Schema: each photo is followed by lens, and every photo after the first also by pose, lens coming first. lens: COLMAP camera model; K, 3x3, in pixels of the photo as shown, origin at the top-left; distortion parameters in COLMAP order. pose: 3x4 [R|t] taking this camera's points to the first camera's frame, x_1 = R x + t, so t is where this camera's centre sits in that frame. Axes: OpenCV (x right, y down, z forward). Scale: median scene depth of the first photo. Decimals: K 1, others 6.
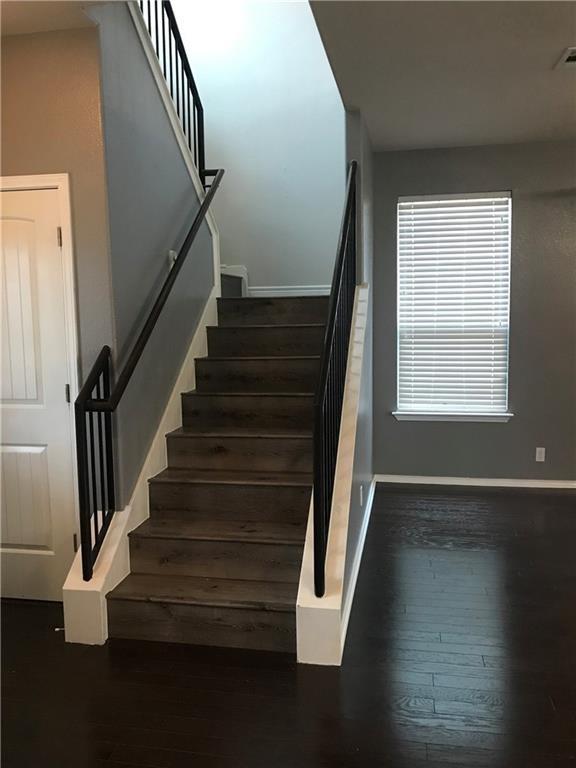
lens RADIAL K [[637.8, 0, 289.0], [0, 637.8, 385.7], [0, 0, 1]] dist [0.034199, -0.024877]
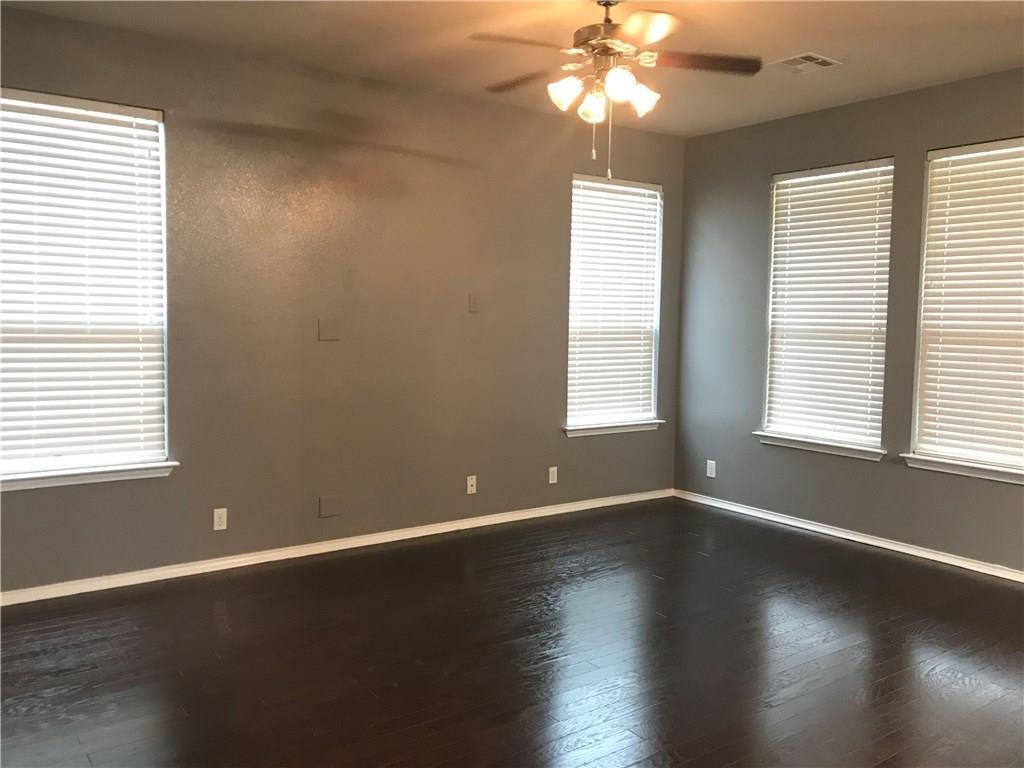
lens RADIAL K [[850.4, 0, 510.1], [0, 850.4, 374.1], [0, 0, 1]] dist [0.034199, -0.024877]
pose [[0.675124, -0.026104, 0.737242, -0.052209], [0.052394, 0.998547, -0.012624, -0.015105], [-0.735842, 0.047149, 0.675510, 0.183926]]
